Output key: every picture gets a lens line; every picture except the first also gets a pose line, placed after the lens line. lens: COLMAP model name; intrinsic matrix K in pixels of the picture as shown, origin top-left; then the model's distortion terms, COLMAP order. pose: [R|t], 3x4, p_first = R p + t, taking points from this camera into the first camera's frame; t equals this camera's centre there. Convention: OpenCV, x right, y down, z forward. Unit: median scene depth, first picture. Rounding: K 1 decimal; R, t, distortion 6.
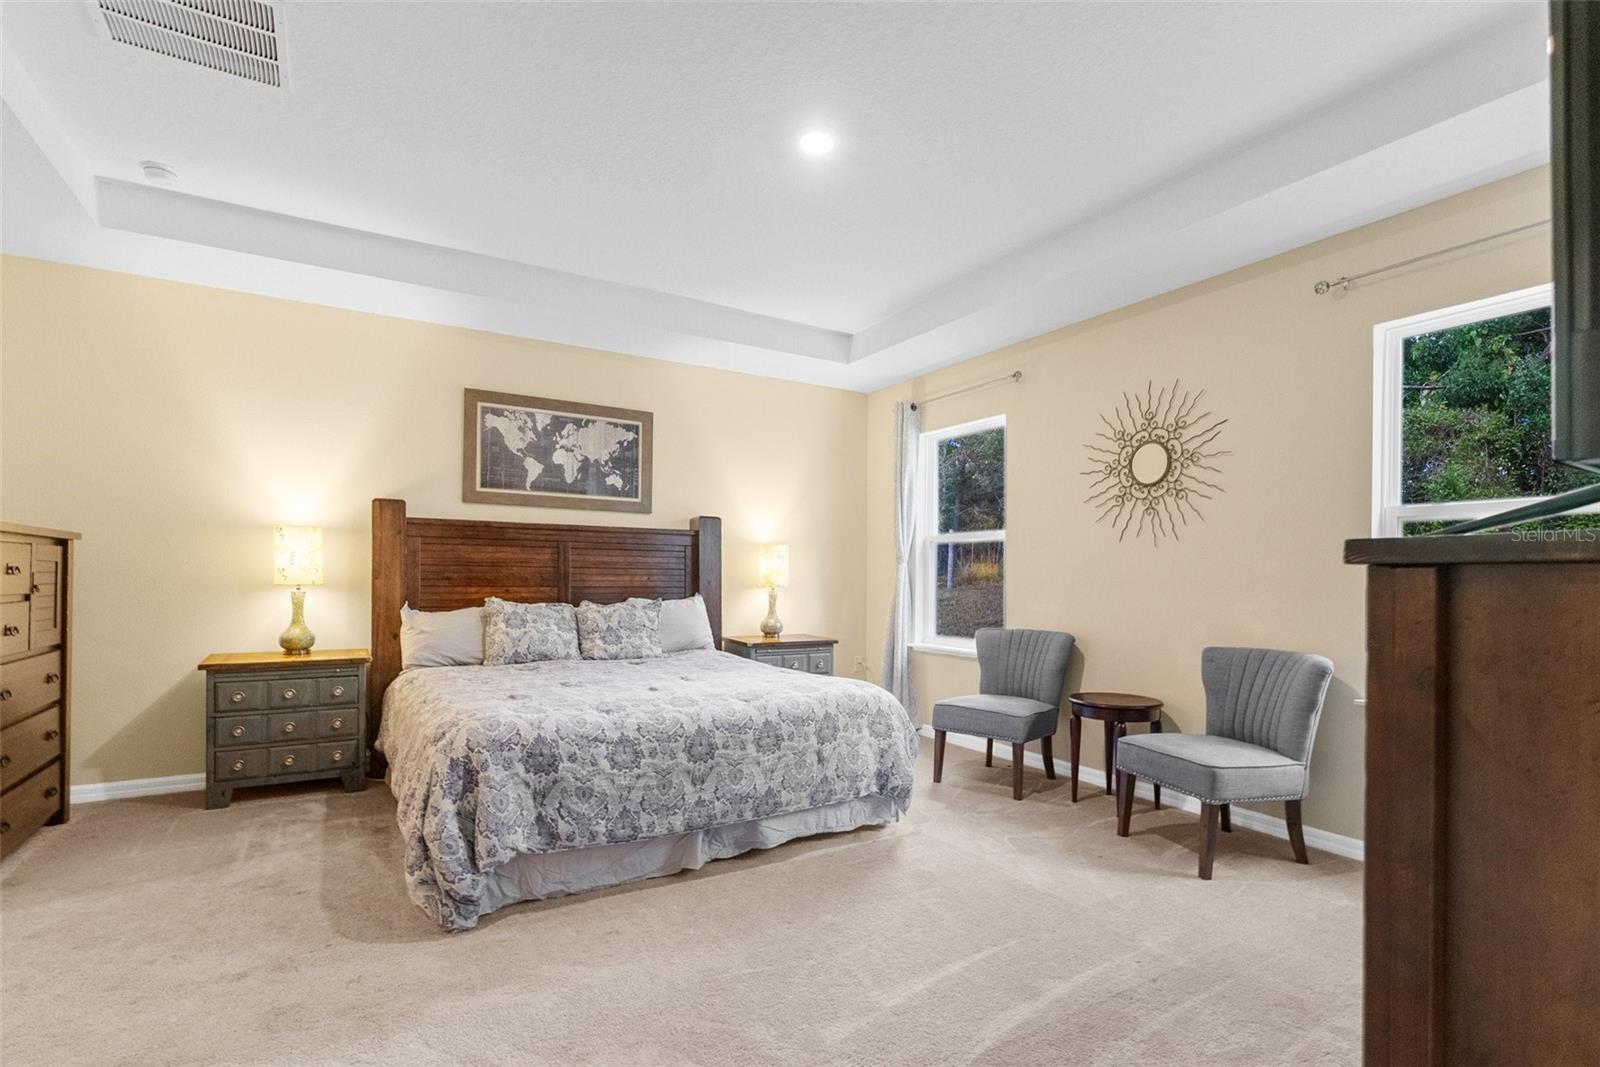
lens RADIAL K [[762.3, 0, 804.0], [0, 762.3, 582.8], [0, 0, 1]] dist [-0.000477, -0.000077]
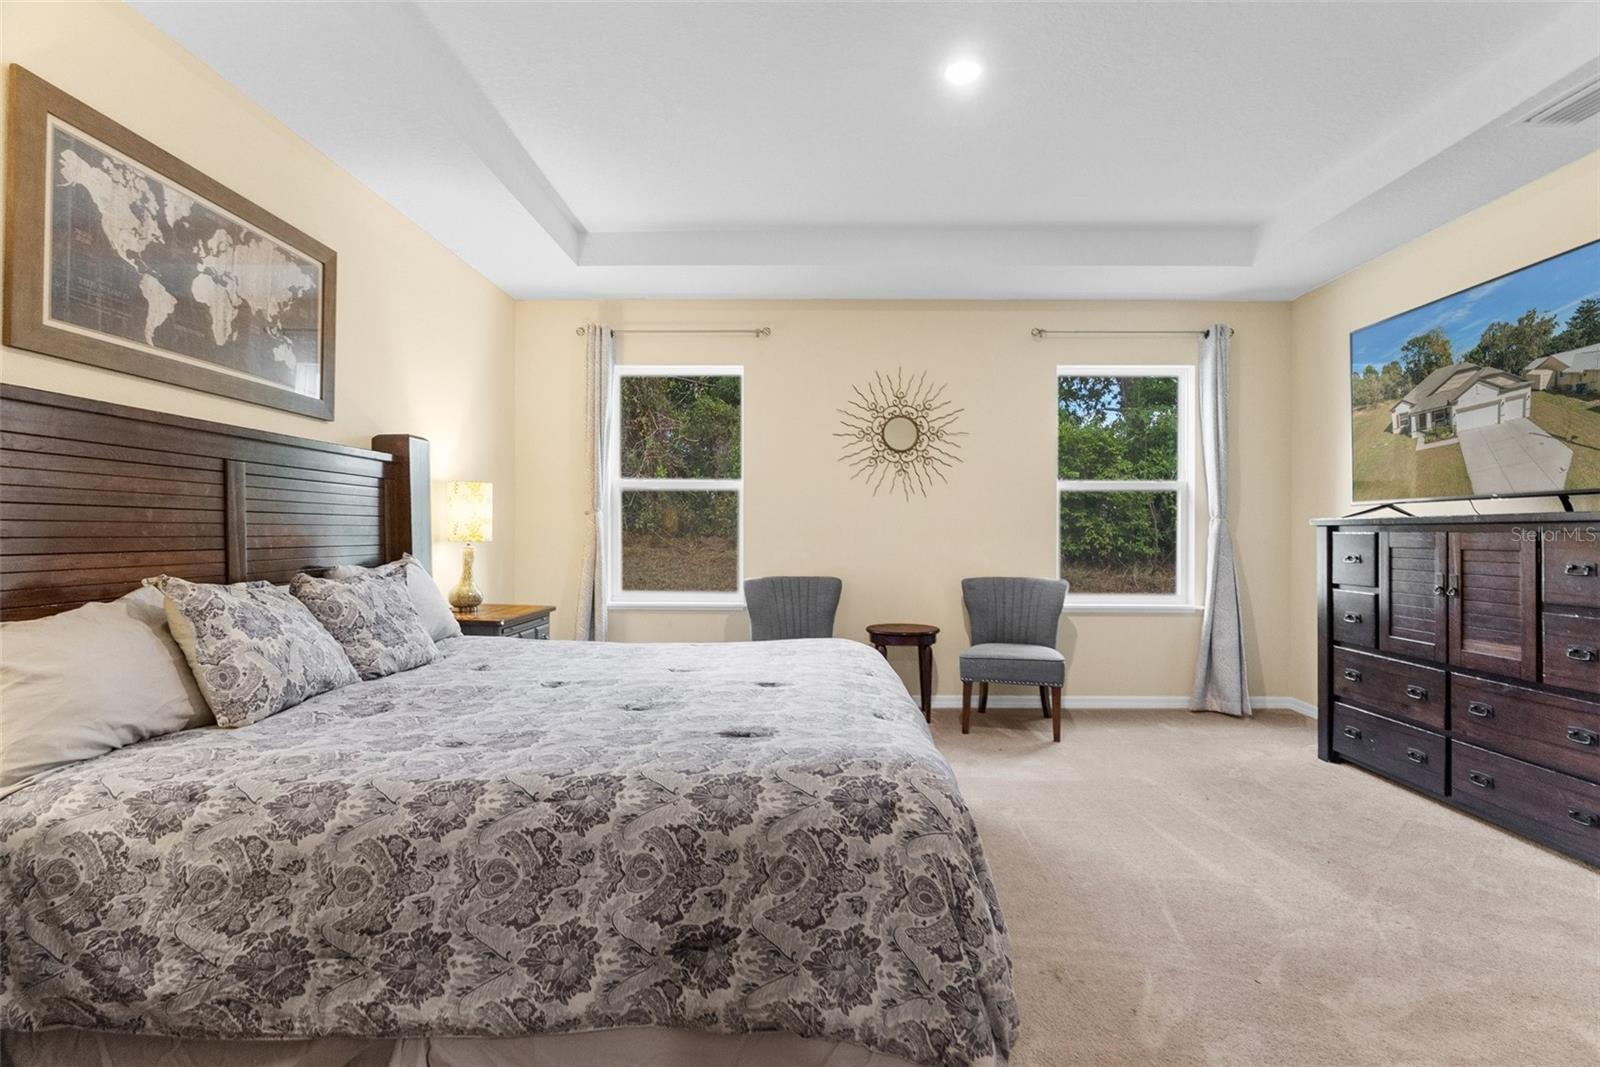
lens RADIAL K [[730.1, 0, 810.0], [0, 730.1, 529.7], [0, 0, 1]] dist [-0.002193, 0.001039]
pose [[0.534991, -0.007366, 0.844825, -0.528324], [0.008645, 0.999957, 0.003244, -0.005814], [-0.844813, 0.005568, 0.535032, 0.420553]]
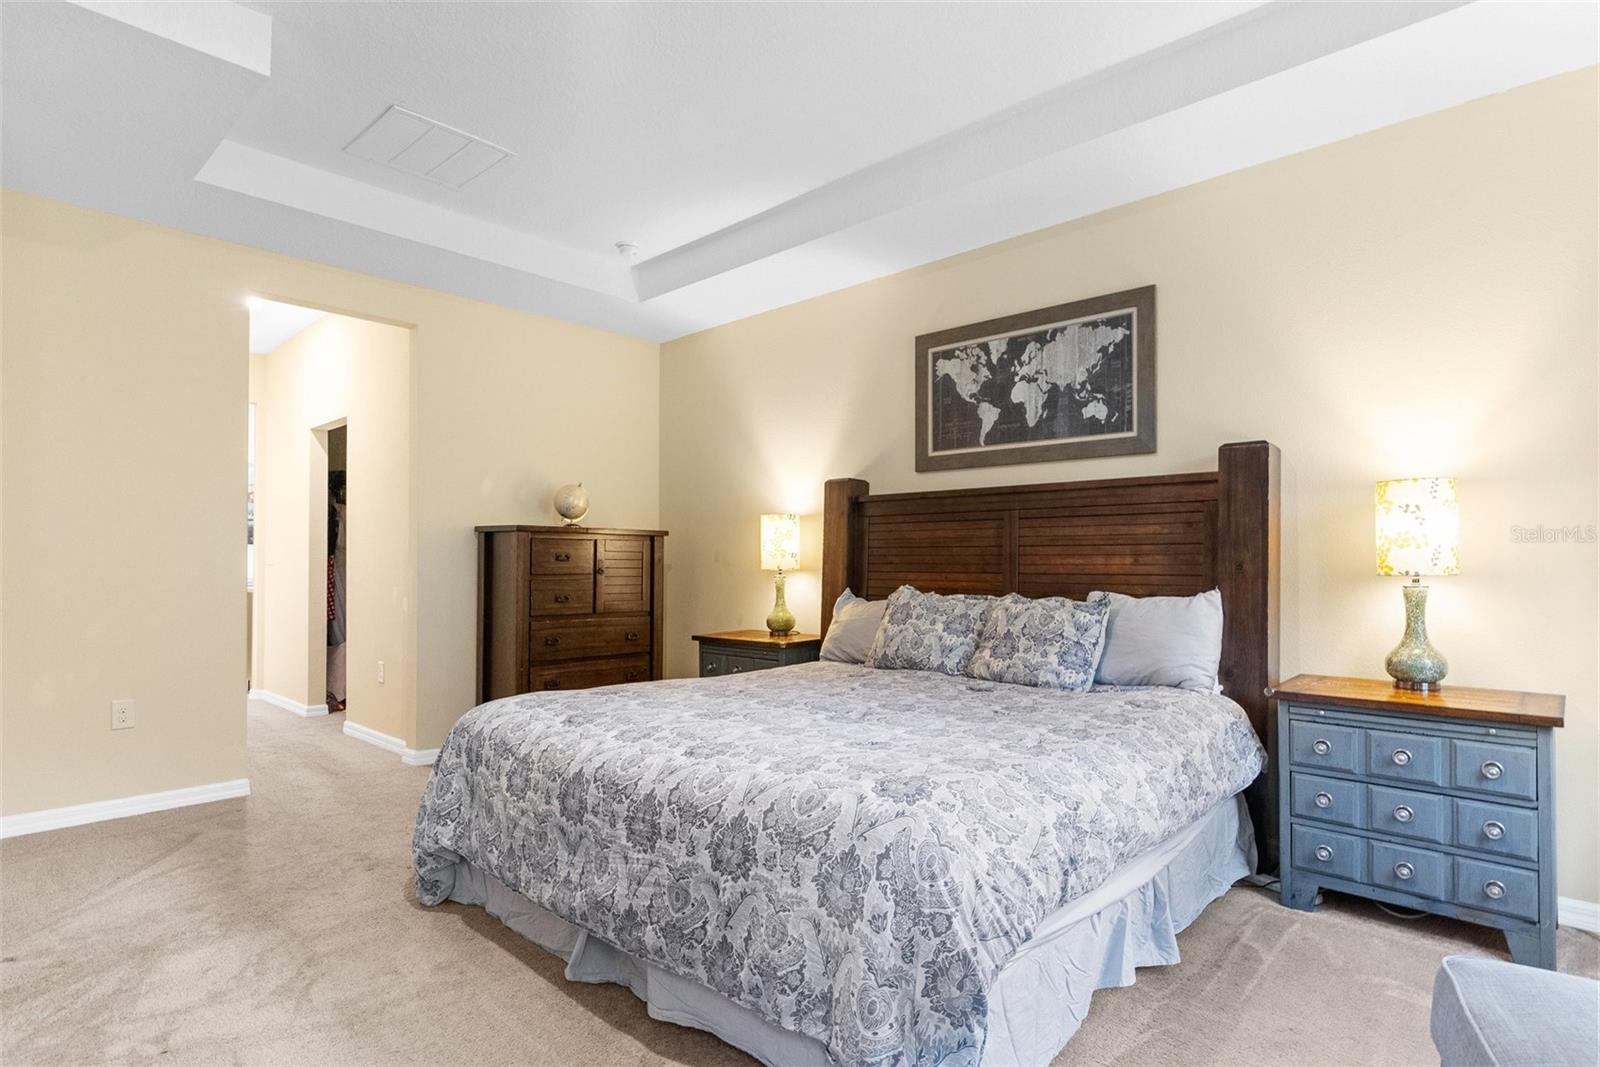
lens RADIAL K [[835.7, 0, 803.8], [0, 835.7, 560.2], [0, 0, 1]] dist [-0.004591, -0.000122]
pose [[0.265215, -0.015486, -0.964065, 0.393078], [-0.007510, 0.999808, -0.018126, 0.008680], [0.964160, 0.012047, 0.265048, 0.614895]]
